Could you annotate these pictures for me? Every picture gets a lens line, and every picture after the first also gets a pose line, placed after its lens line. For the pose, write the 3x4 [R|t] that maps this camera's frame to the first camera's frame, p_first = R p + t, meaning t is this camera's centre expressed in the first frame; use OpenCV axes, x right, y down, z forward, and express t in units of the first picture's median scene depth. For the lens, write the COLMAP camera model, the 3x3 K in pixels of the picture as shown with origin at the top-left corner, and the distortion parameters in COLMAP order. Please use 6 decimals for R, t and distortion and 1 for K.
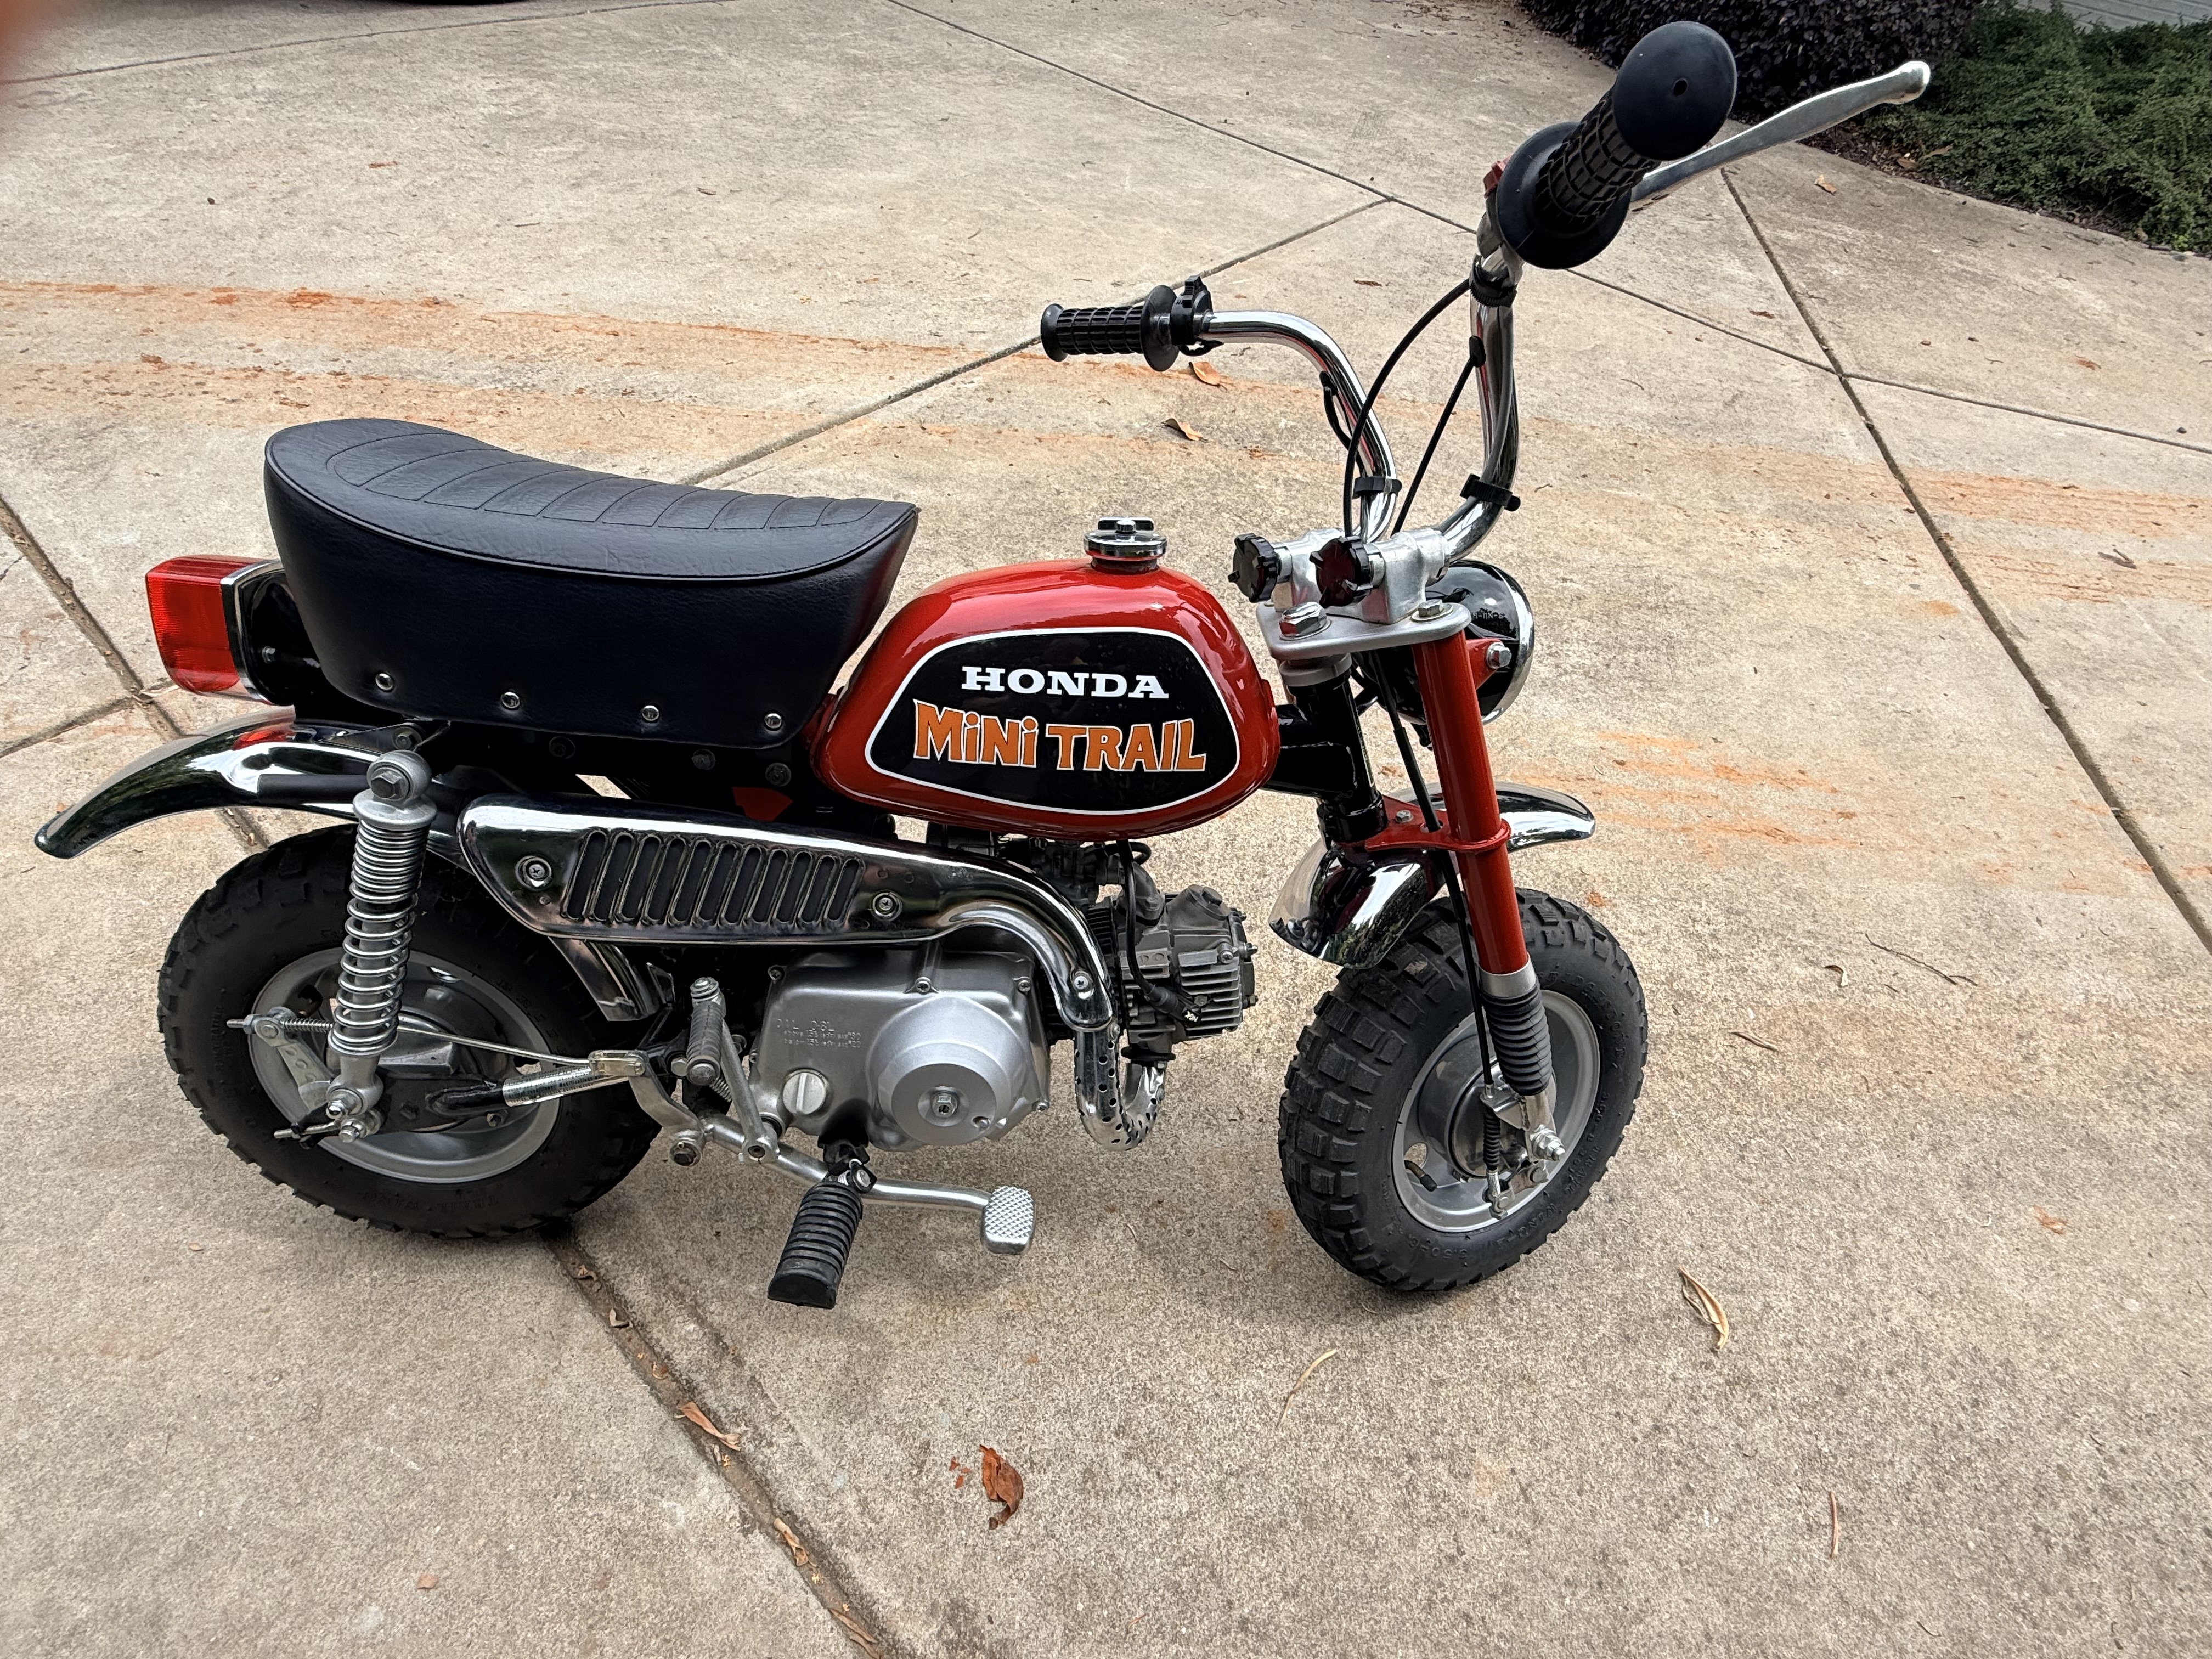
lens RADIAL K [[996.6, 0, 1088.2], [0, 996.6, 833.4], [0, 0, 1]] dist [-0.000843, -0.000253]
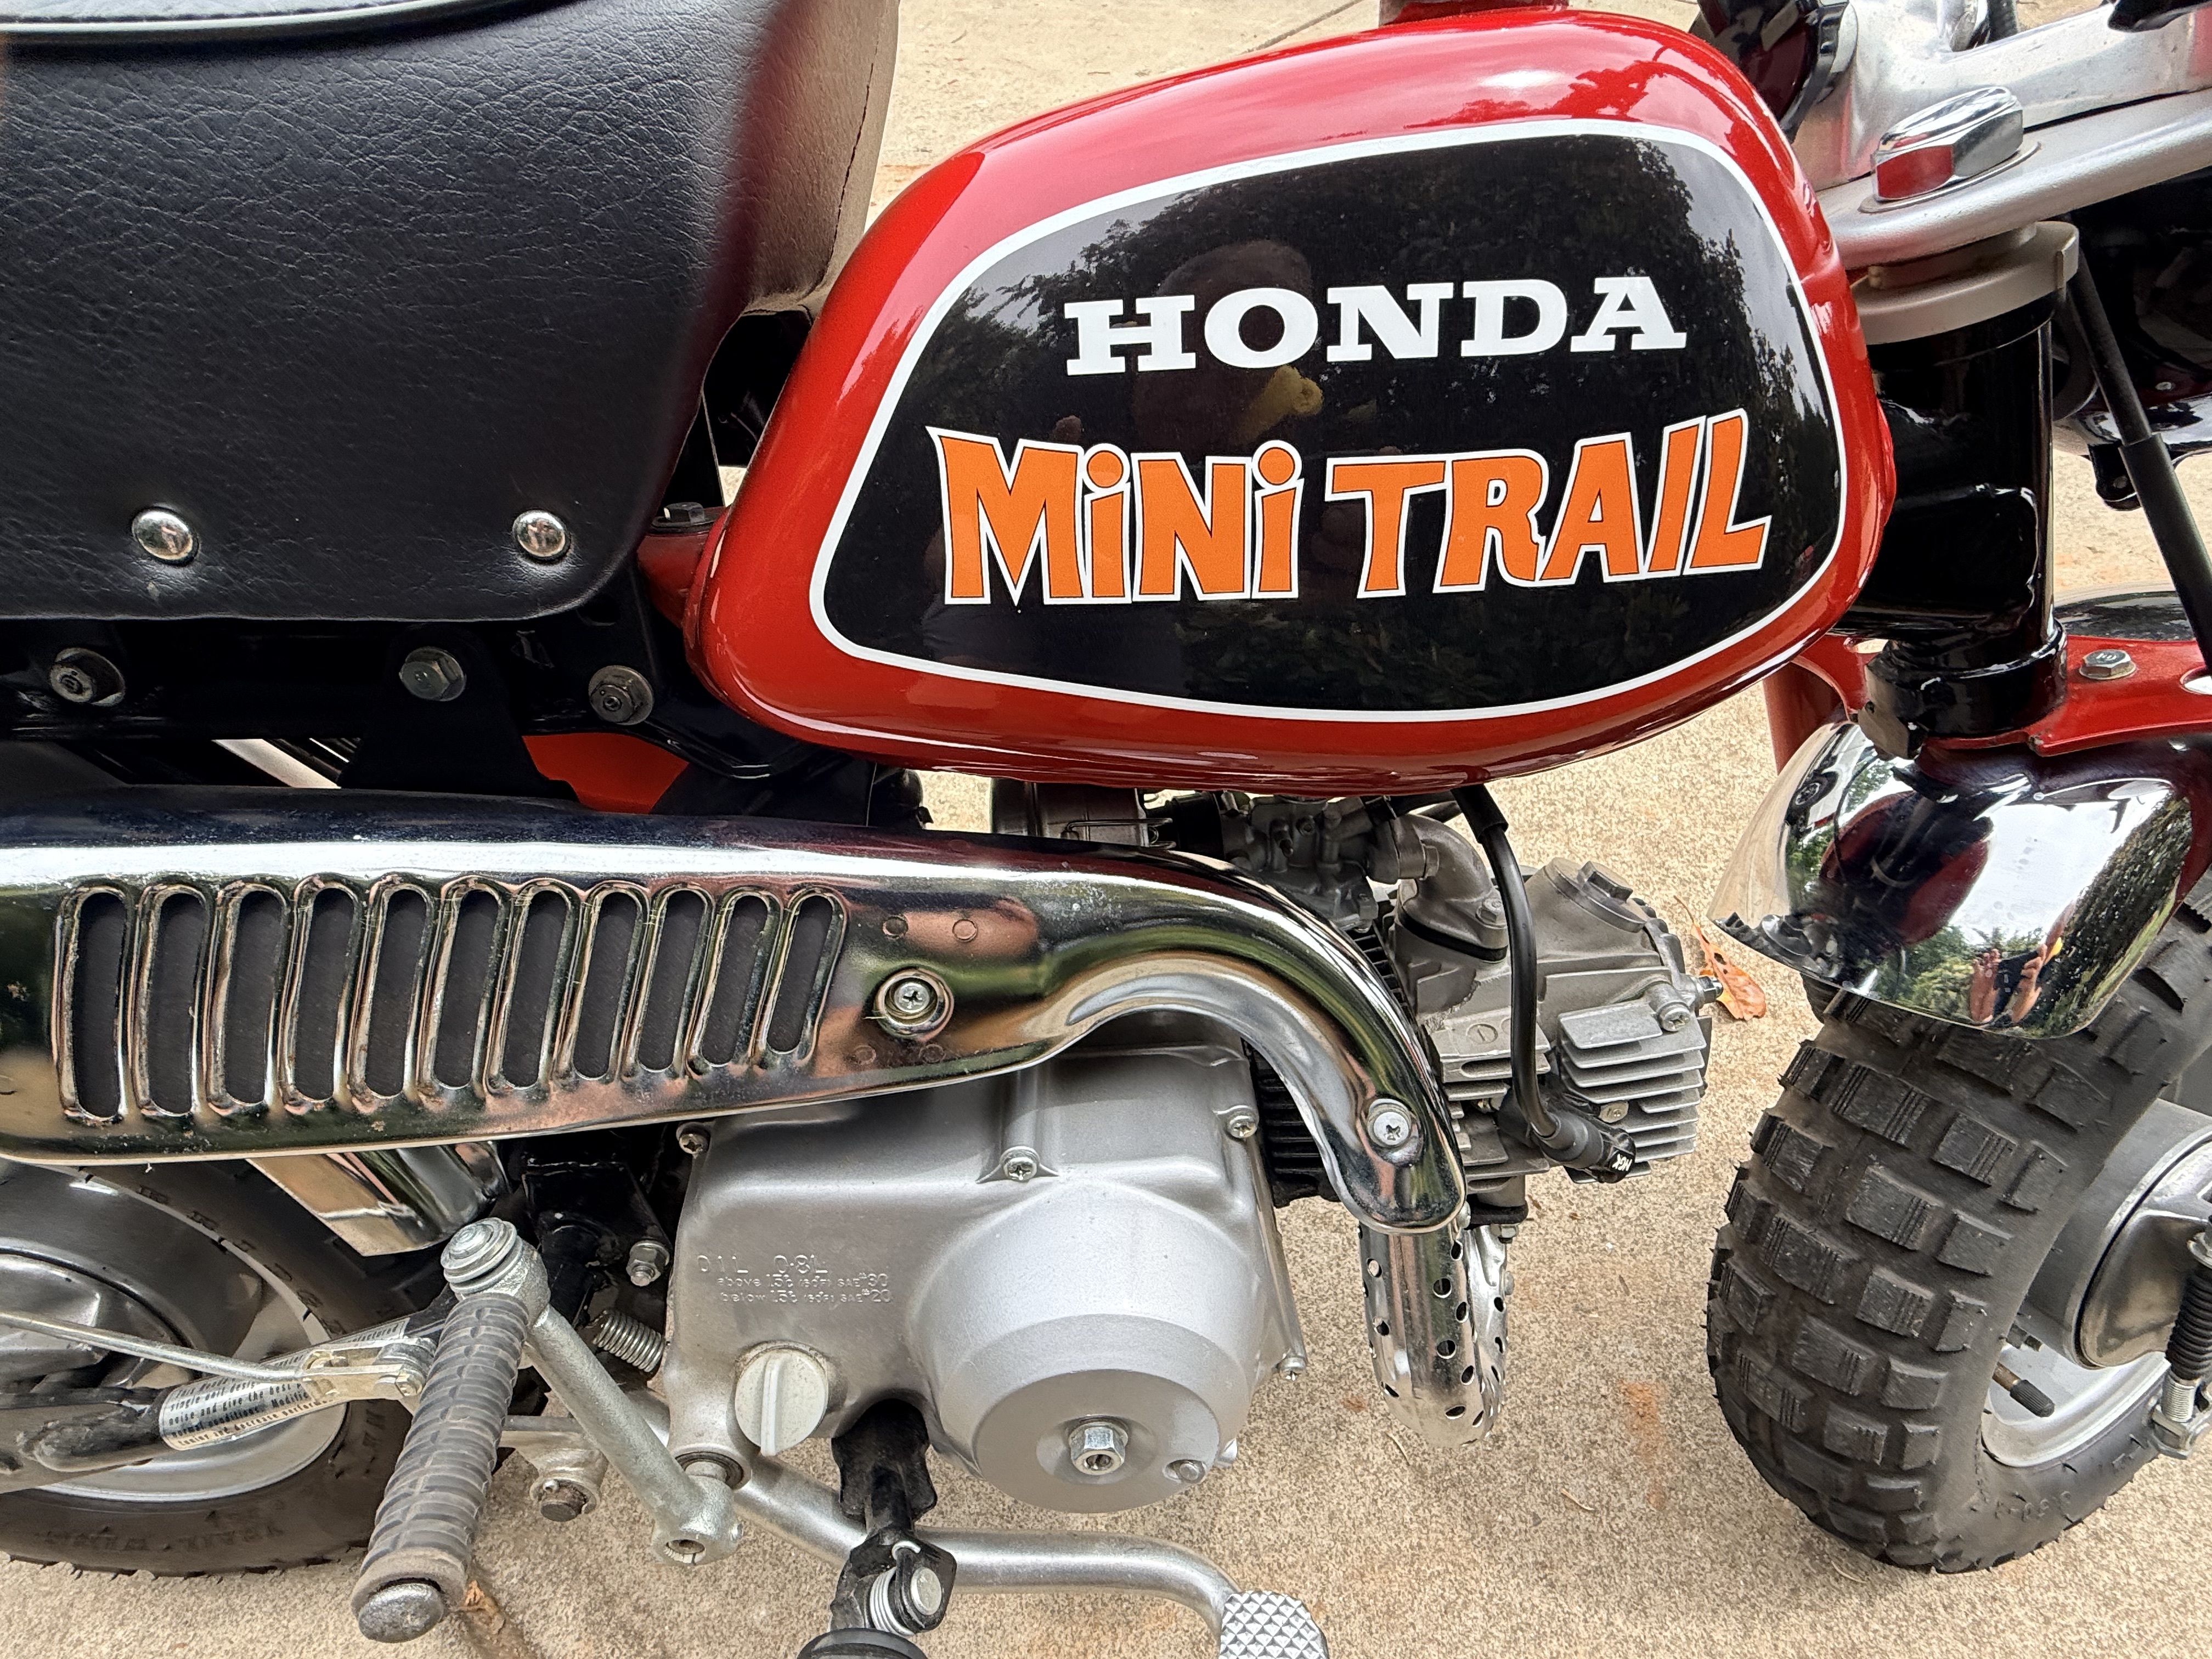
lens RADIAL K [[1014.1, 0, 1078.6], [0, 1014.1, 833.8], [0, 0, 1]] dist [0.001801, -0.000659]
pose [[0.994614, -0.085546, -0.058531, -0.097655], [0.089220, 0.993995, 0.063346, -0.011742], [0.052761, -0.068227, 0.996274, 0.546502]]
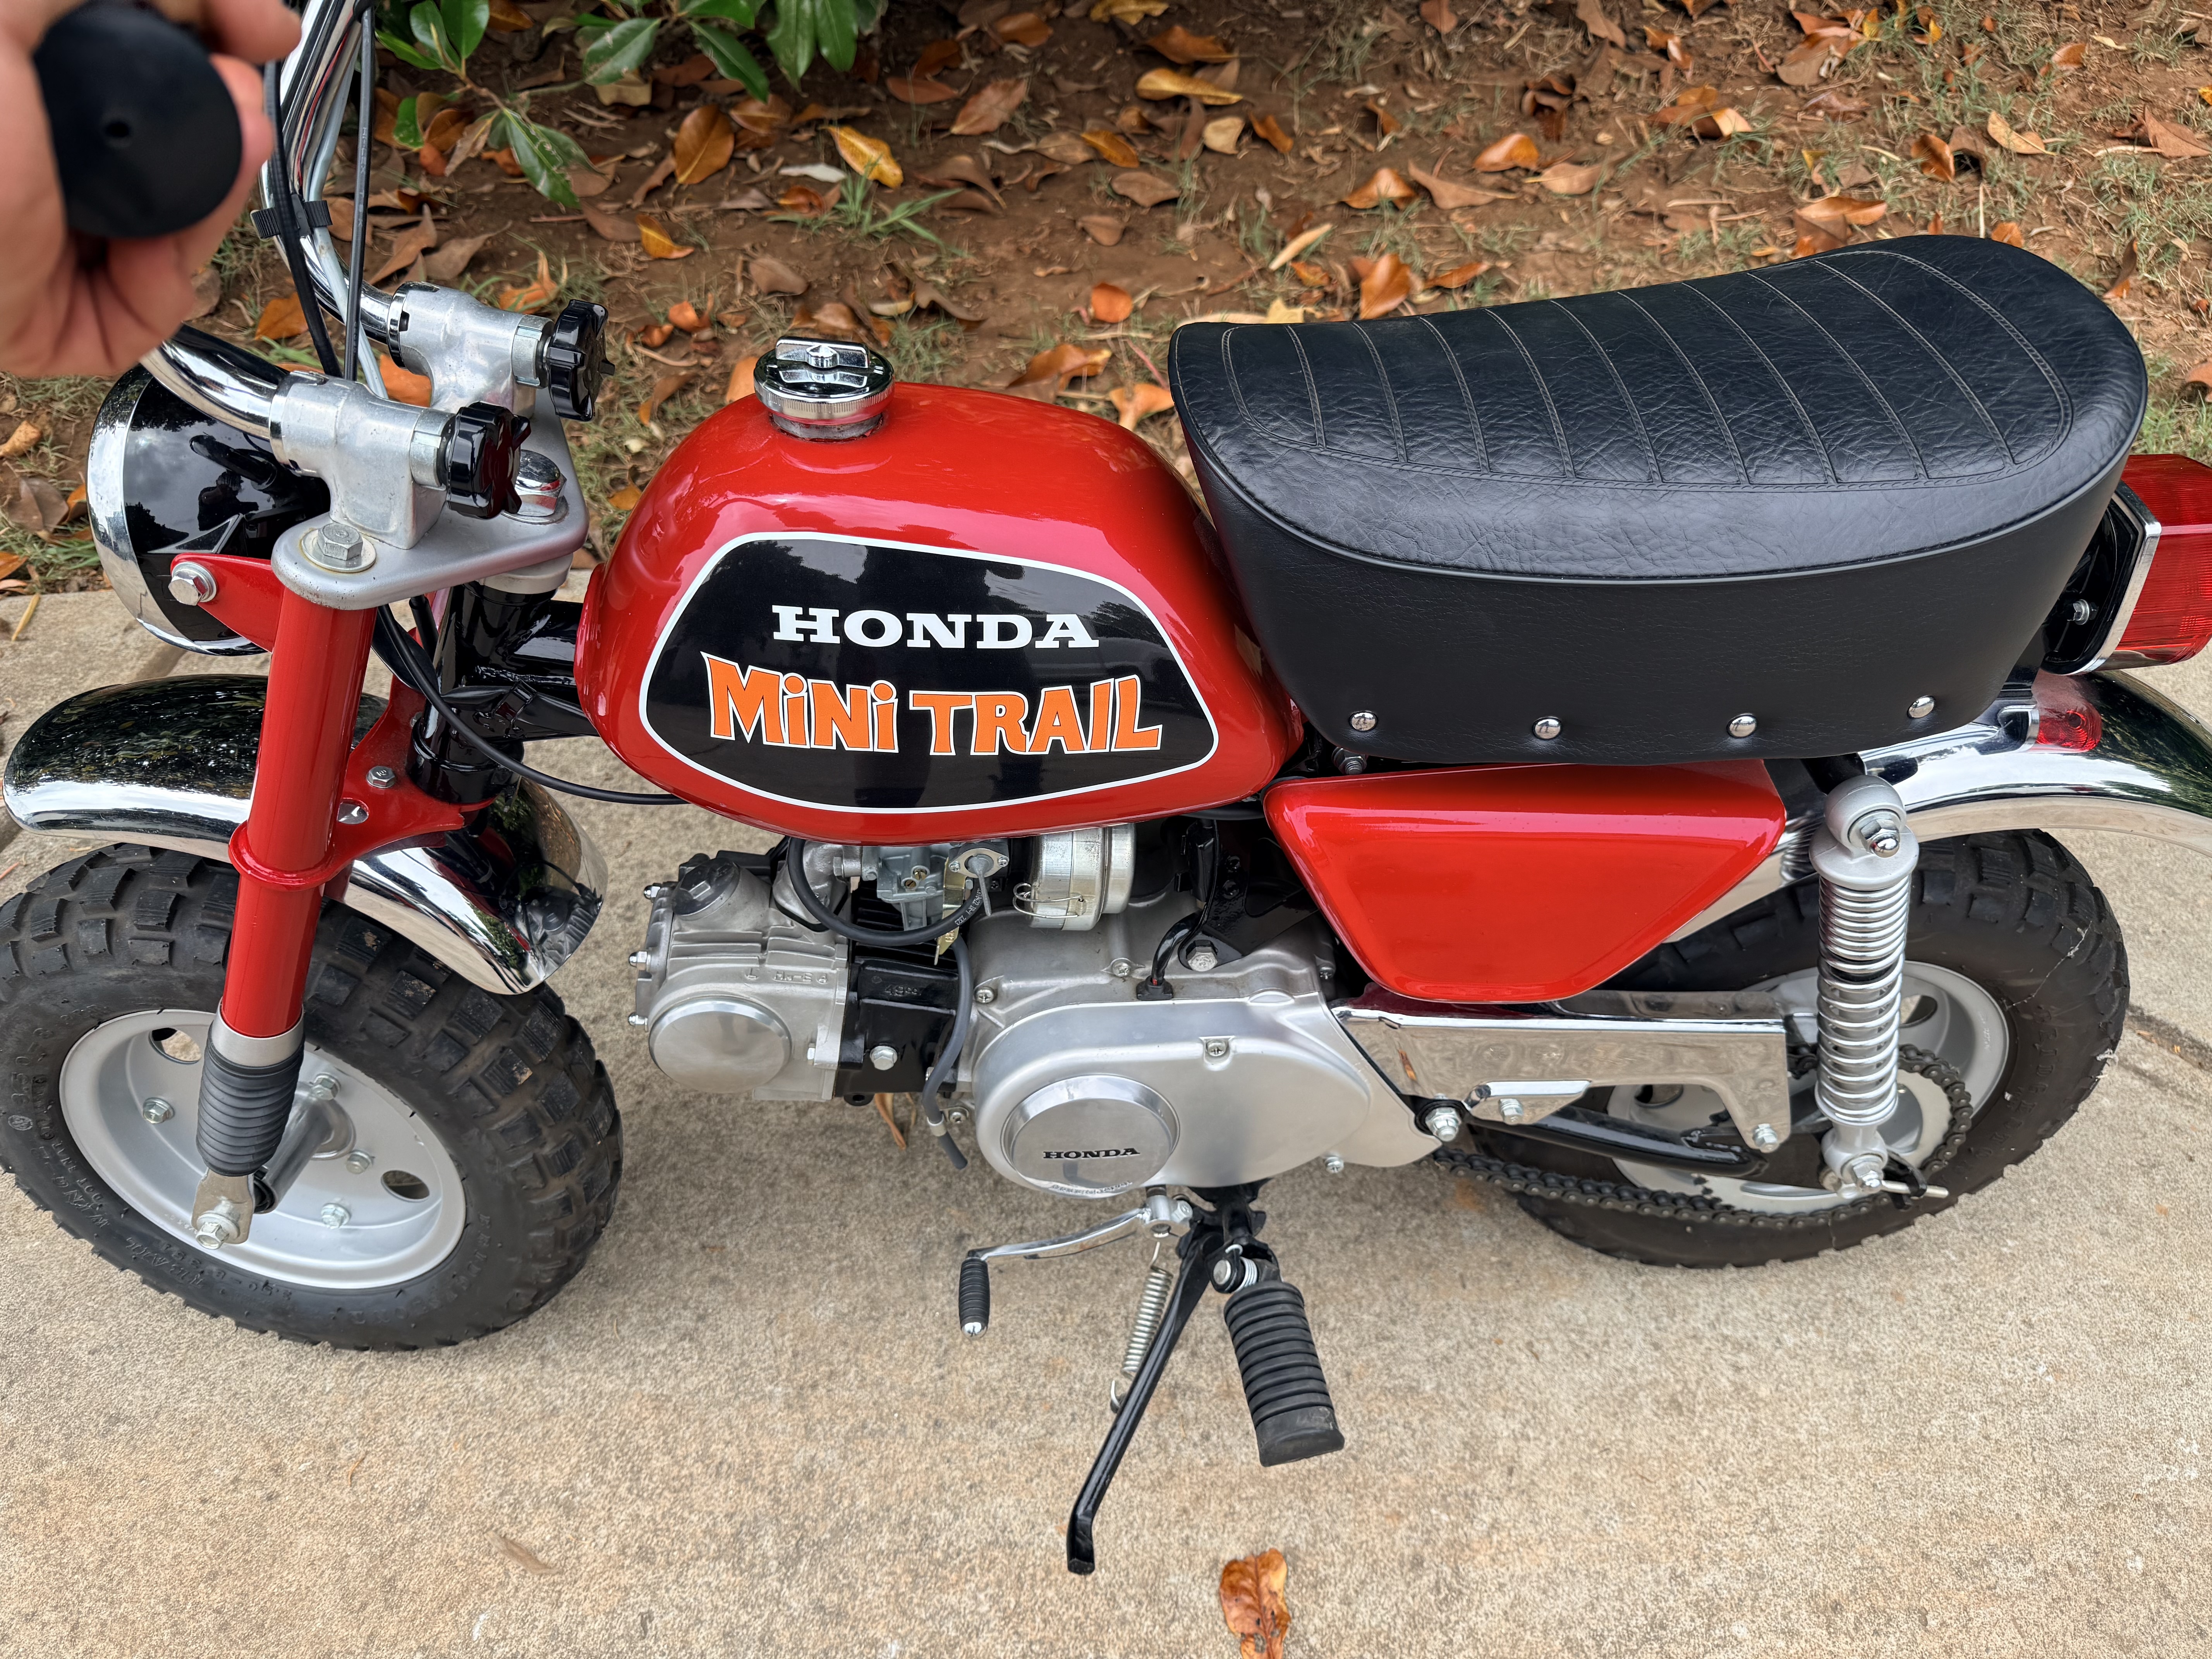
lens RADIAL K [[1527.2, 0, 1111.7], [0, 1527.2, 841.5], [0, 0, 1]] dist [0.035139, -0.059030]
pose [[0.999882, -0.005879, -0.014171, 0.086902], [0.009154, 0.969835, 0.243591, -0.215600], [0.012311, -0.243692, 0.969775, 0.013491]]
